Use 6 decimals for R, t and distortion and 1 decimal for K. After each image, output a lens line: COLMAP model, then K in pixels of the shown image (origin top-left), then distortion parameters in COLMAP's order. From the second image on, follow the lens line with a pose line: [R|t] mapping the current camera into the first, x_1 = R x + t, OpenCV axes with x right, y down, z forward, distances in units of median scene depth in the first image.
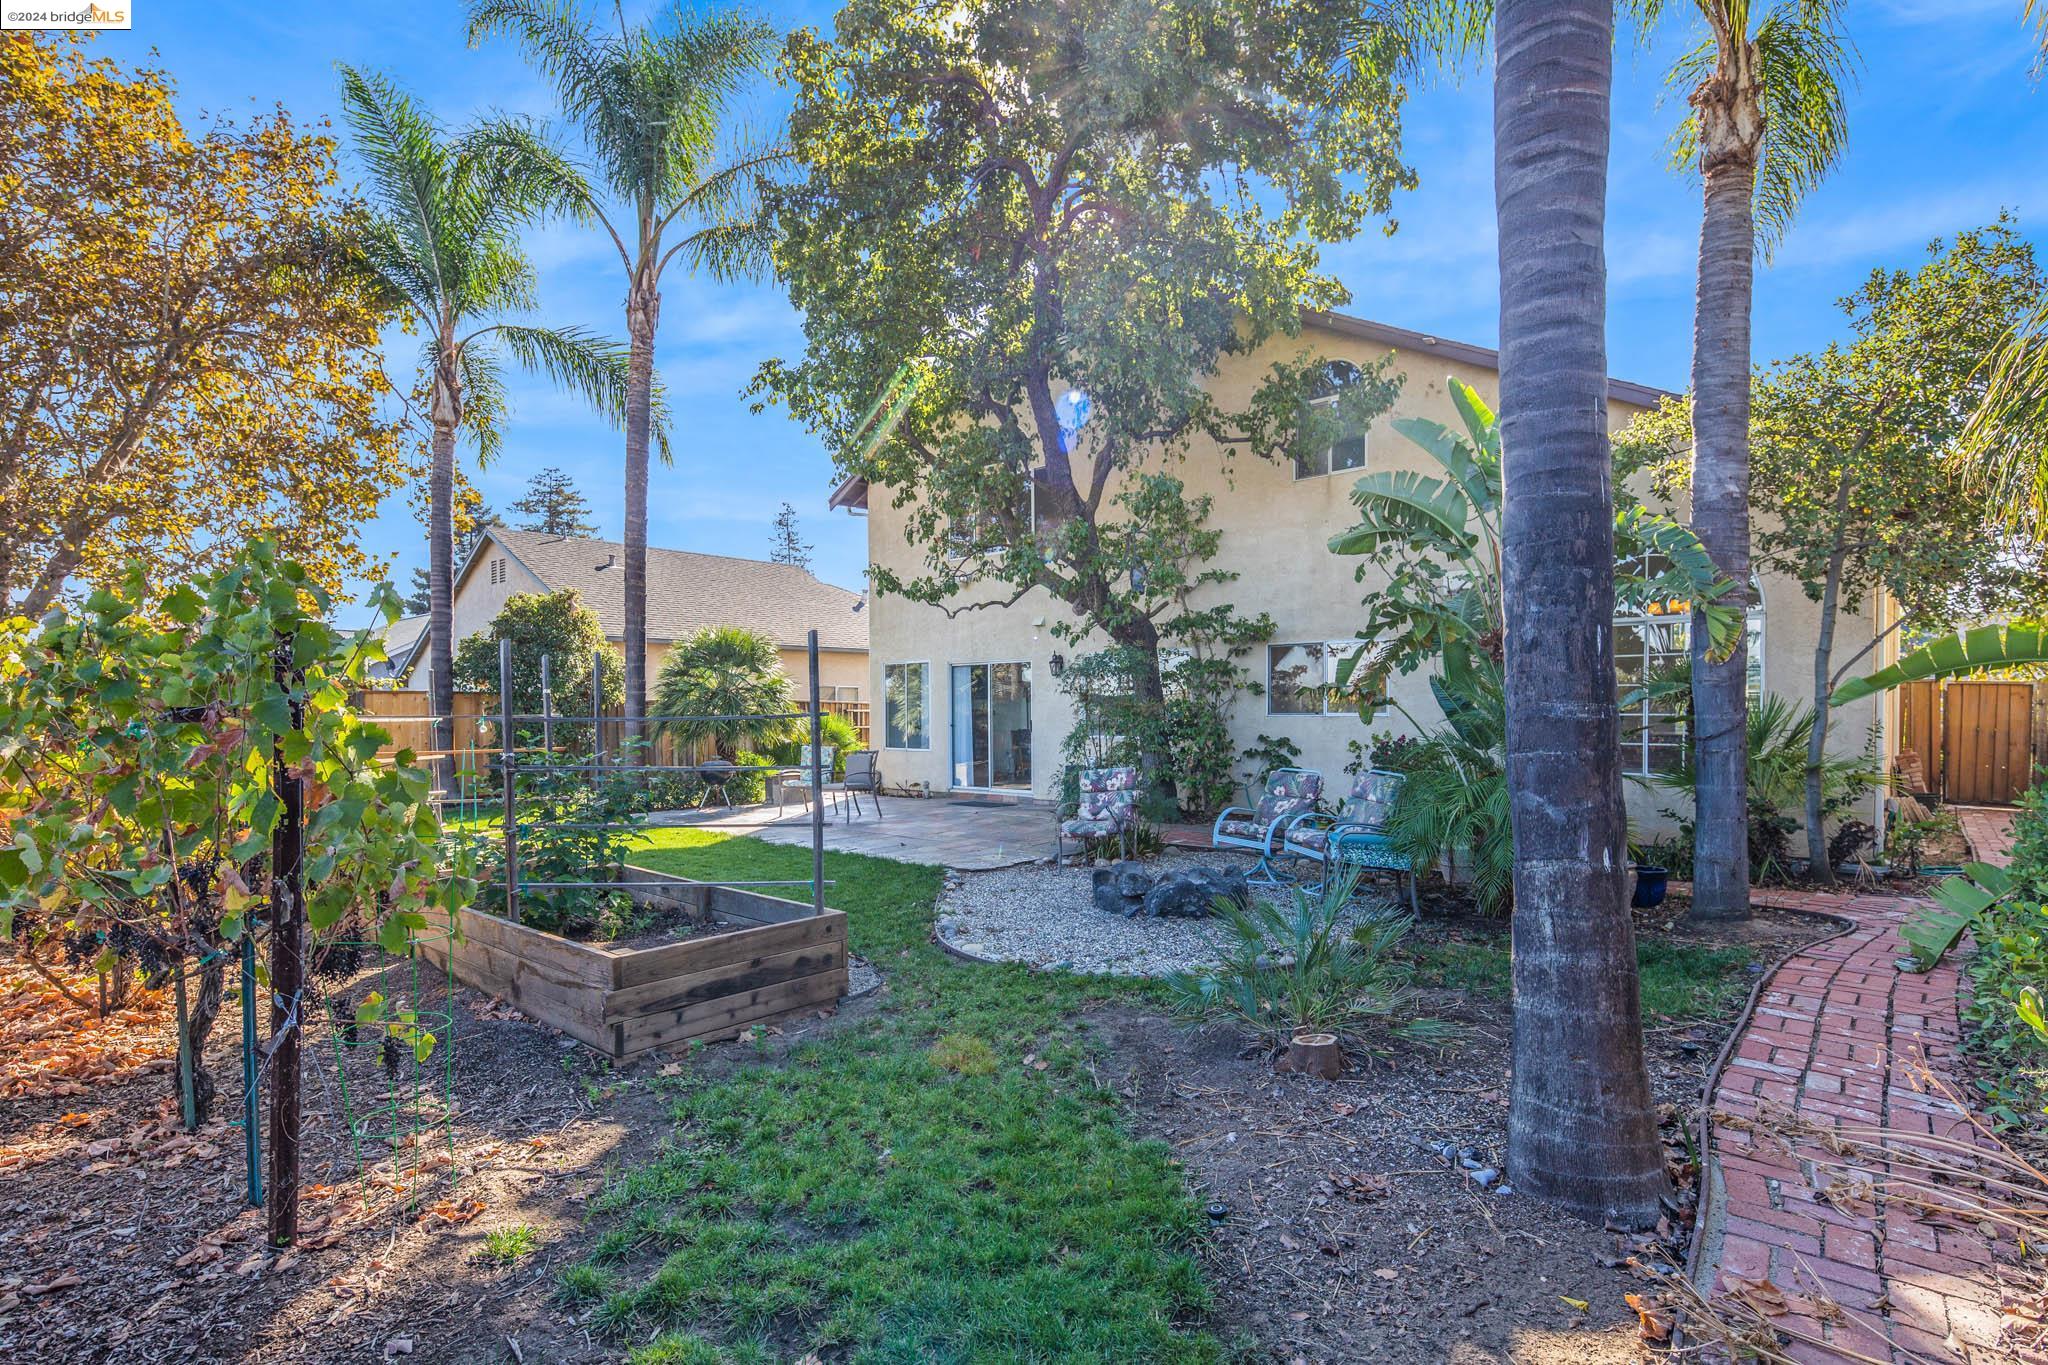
lens RADIAL K [[992.3, 0, 1023.2], [0, 992.3, 690.6], [0, 0, 1]] dist [0.002636, -0.001434]
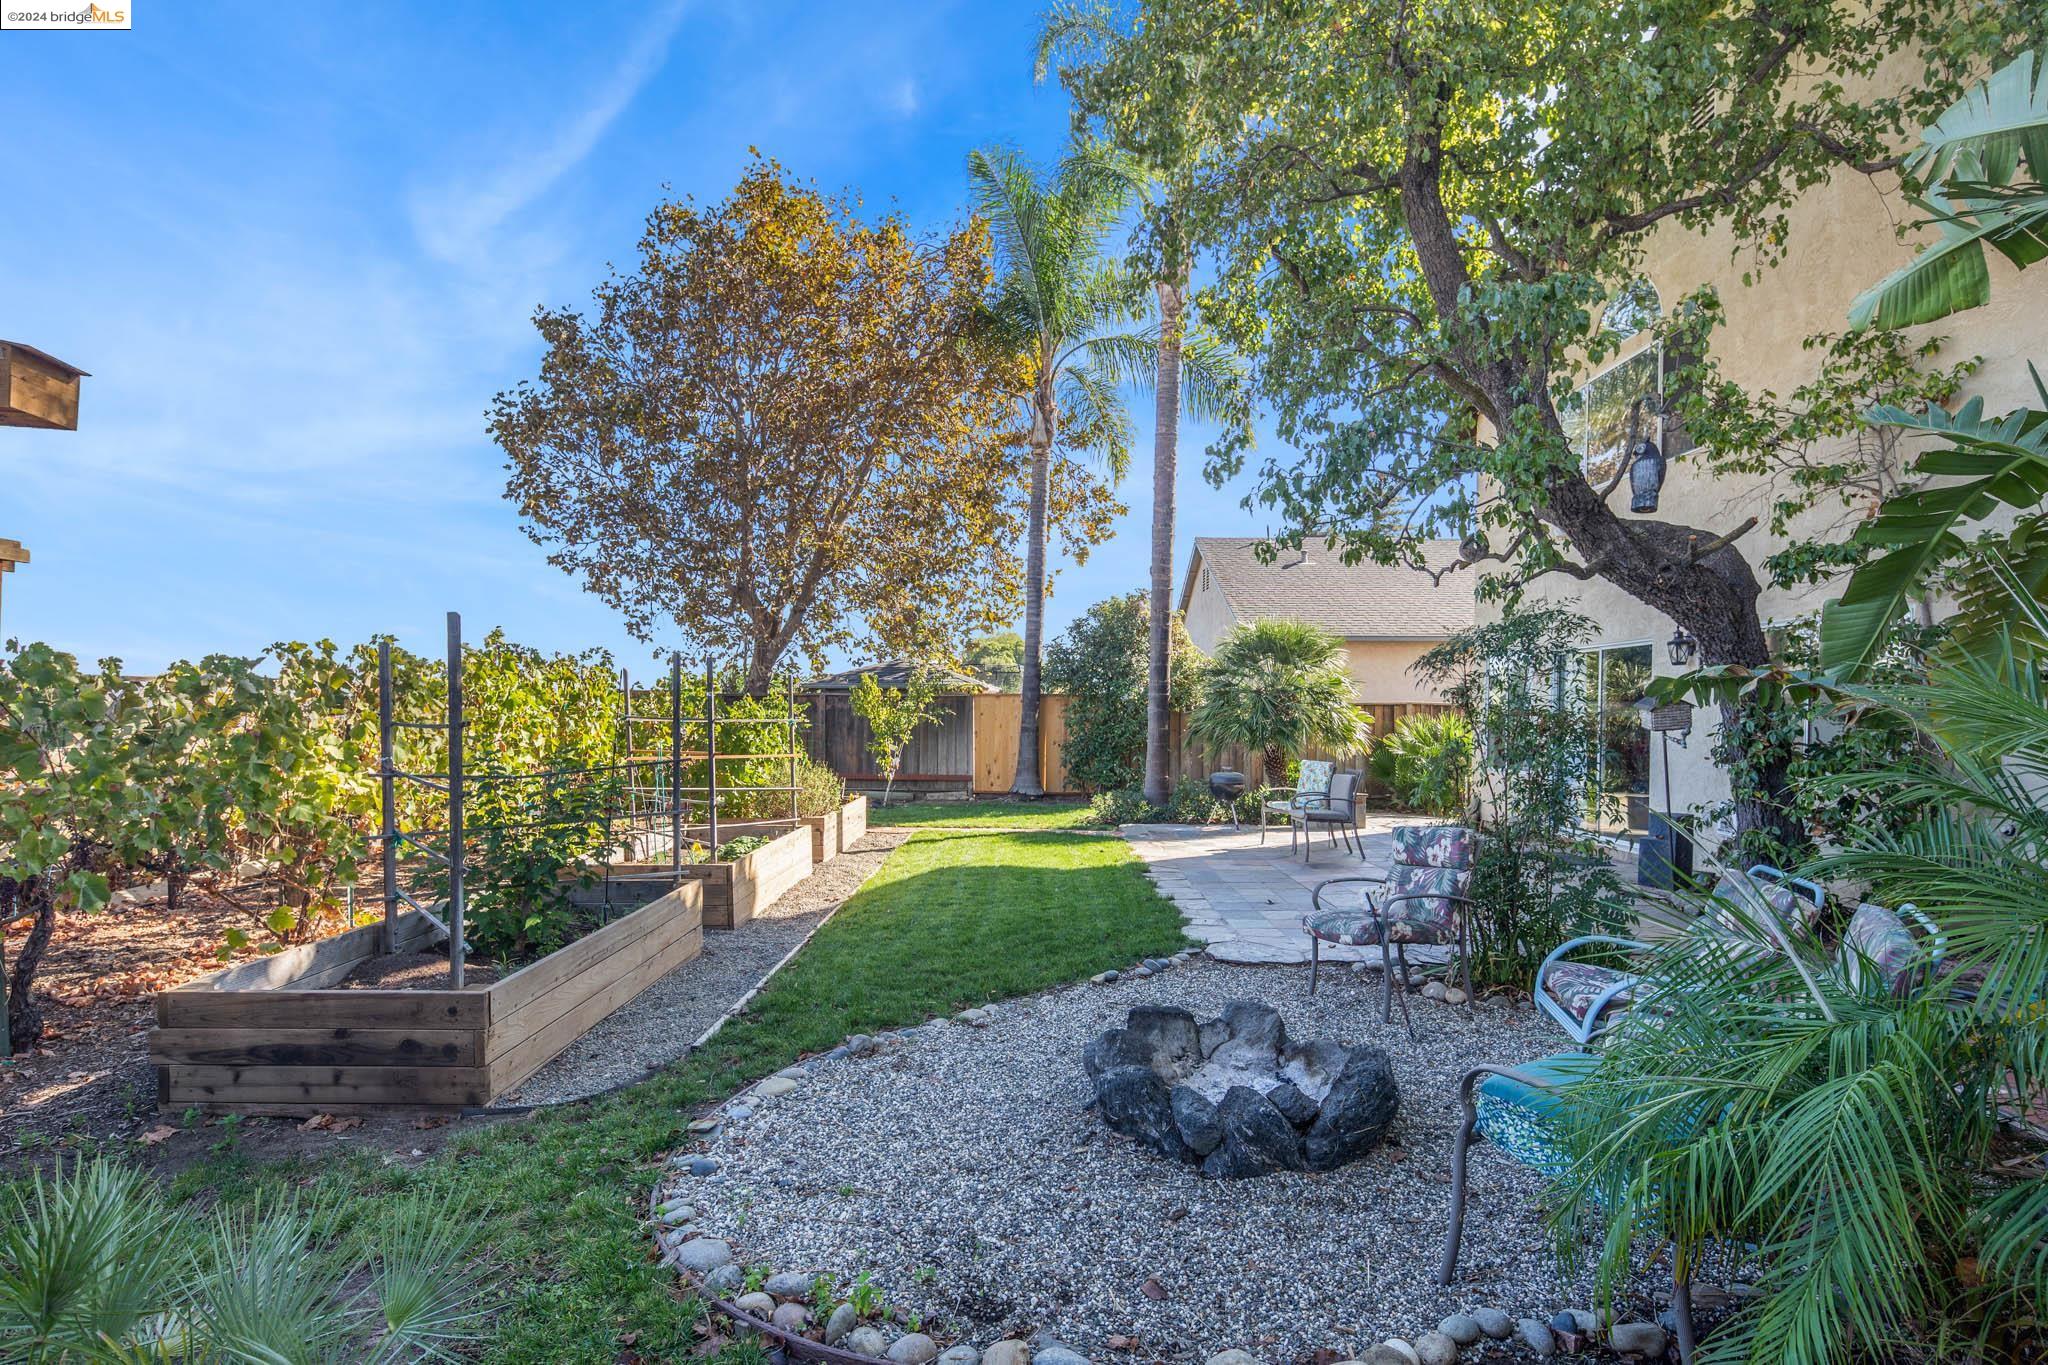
lens RADIAL K [[992.3, 0, 1024.2], [0, 992.3, 695.0], [0, 0, 1]] dist [0.002636, -0.001434]
pose [[0.659075, -0.003517, -0.752069, 0.359979], [0.007195, 0.999973, 0.001630, 0.001206], [0.752043, -0.006486, 0.659082, 0.454699]]
